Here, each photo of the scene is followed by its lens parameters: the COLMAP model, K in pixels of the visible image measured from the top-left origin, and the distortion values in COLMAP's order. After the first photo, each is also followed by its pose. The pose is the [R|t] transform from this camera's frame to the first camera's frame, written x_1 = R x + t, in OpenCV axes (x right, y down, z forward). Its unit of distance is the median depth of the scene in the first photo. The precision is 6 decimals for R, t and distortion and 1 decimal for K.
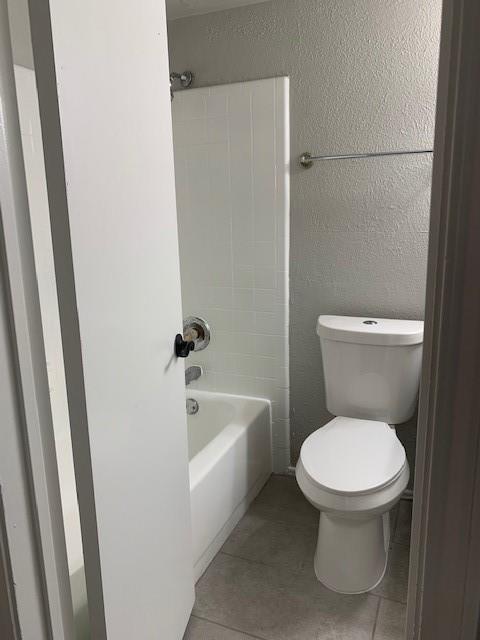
lens RADIAL K [[491.9, 0, 240.0], [0, 491.9, 320.0], [0, 0, 1]] dist [0.004983, 0.001808]
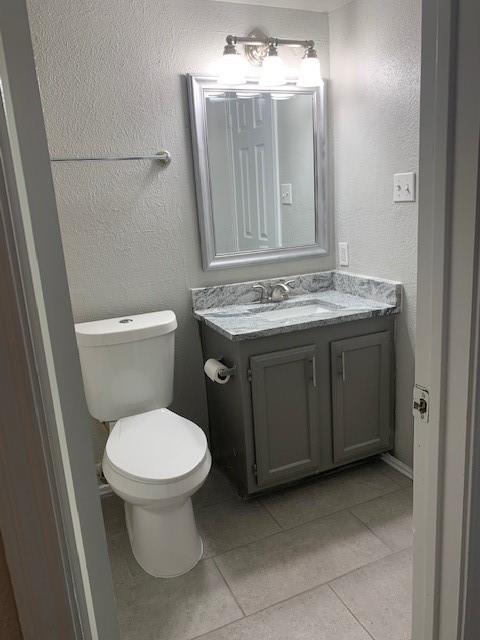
lens RADIAL K [[491.9, 0, 240.0], [0, 491.9, 320.0], [0, 0, 1]] dist [0.004983, 0.001808]
pose [[0.678000, -0.189044, 0.710337, -0.314626], [0.200776, 0.977244, 0.068441, -0.020279], [-0.707110, 0.096216, 0.700527, 0.111001]]
